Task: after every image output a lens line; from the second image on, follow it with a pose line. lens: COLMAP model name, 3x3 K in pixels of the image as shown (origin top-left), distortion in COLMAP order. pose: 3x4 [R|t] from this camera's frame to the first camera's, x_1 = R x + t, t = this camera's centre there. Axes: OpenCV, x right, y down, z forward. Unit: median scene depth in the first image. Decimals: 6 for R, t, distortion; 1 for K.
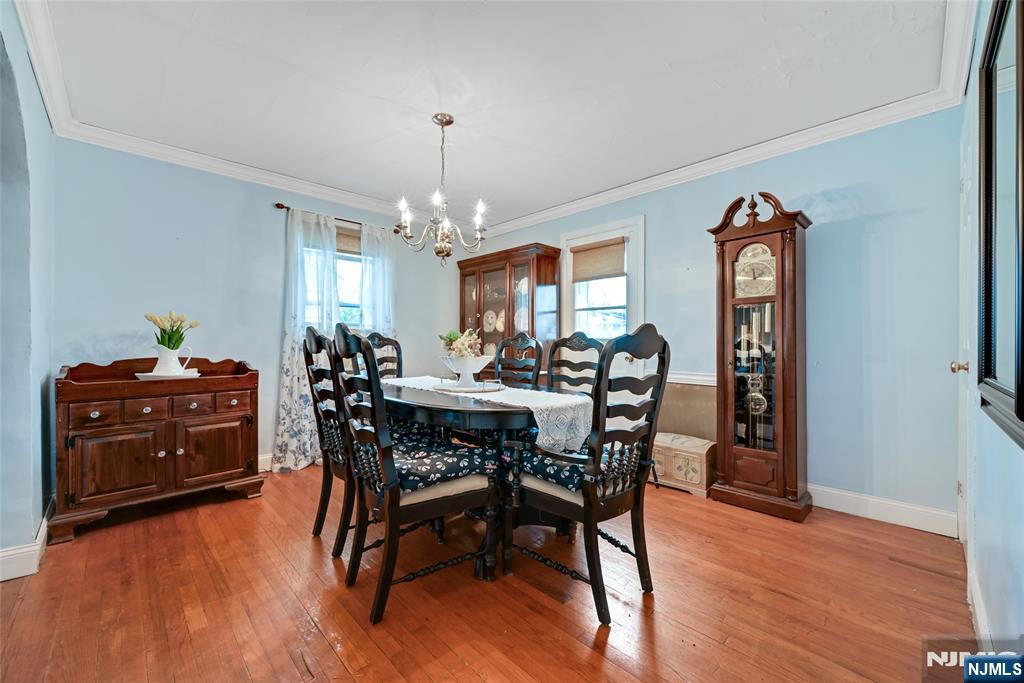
lens RADIAL K [[403.4, 0, 512.2], [0, 403.4, 343.3], [0, 0, 1]] dist [0.000194, 0.000024]
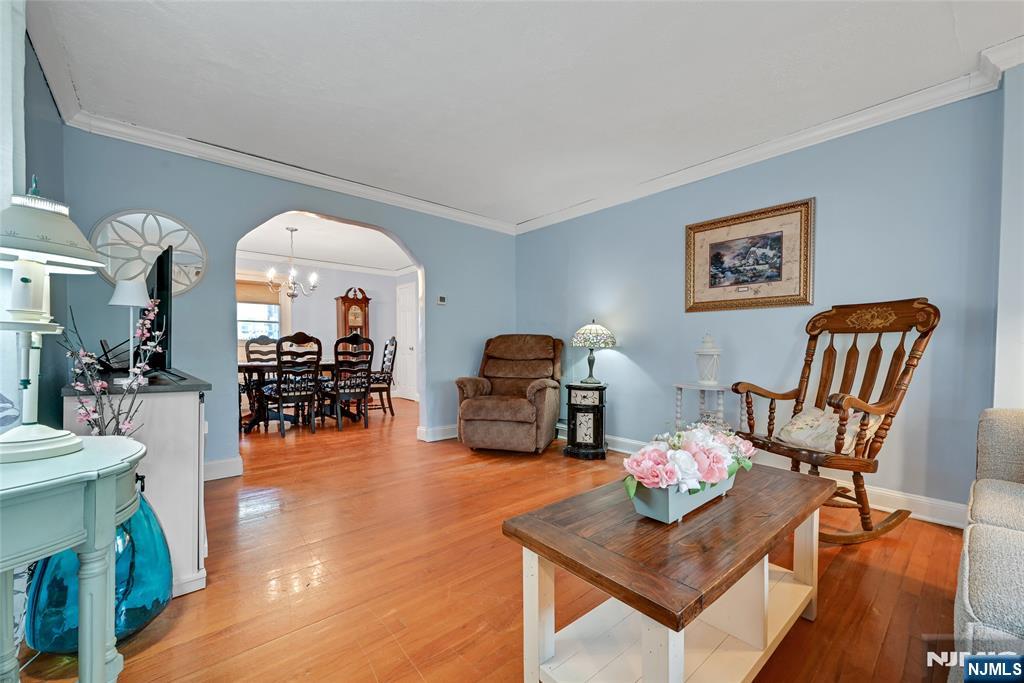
lens RADIAL K [[403.4, 0, 512.1], [0, 403.4, 342.9], [0, 0, 1]] dist [0.000194, 0.000024]
pose [[0.065039, -0.002449, 0.997880, -2.023979], [-0.005257, 0.999982, 0.002797, -0.011002], [-0.997869, -0.005428, 0.065025, -0.223043]]
